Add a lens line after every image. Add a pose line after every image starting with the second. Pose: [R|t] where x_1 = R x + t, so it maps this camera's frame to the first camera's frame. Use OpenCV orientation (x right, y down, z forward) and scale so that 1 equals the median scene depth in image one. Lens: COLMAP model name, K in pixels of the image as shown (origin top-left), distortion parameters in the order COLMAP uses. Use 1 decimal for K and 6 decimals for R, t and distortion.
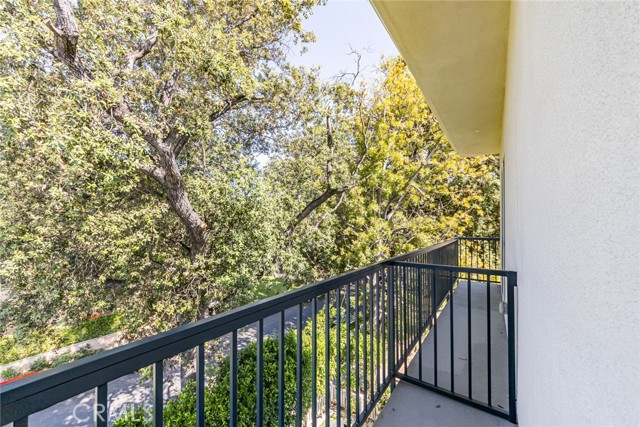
lens RADIAL K [[242.2, 0, 313.5], [0, 242.2, 222.2], [0, 0, 1]] dist [-0.002133, -0.001226]
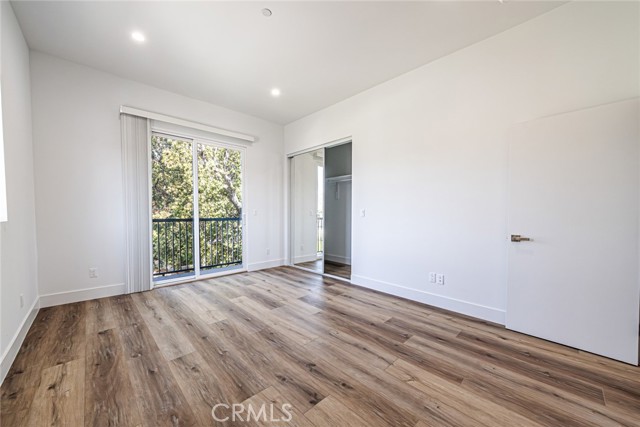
lens RADIAL K [[242.2, 0, 318.9], [0, 242.2, 217.9], [0, 0, 1]] dist [-0.002133, -0.001226]
pose [[0.988091, 0.004278, -0.153812, 0.686311], [0.000617, 0.999495, 0.031766, 0.039756], [0.153870, -0.031482, 0.987589, -1.304520]]
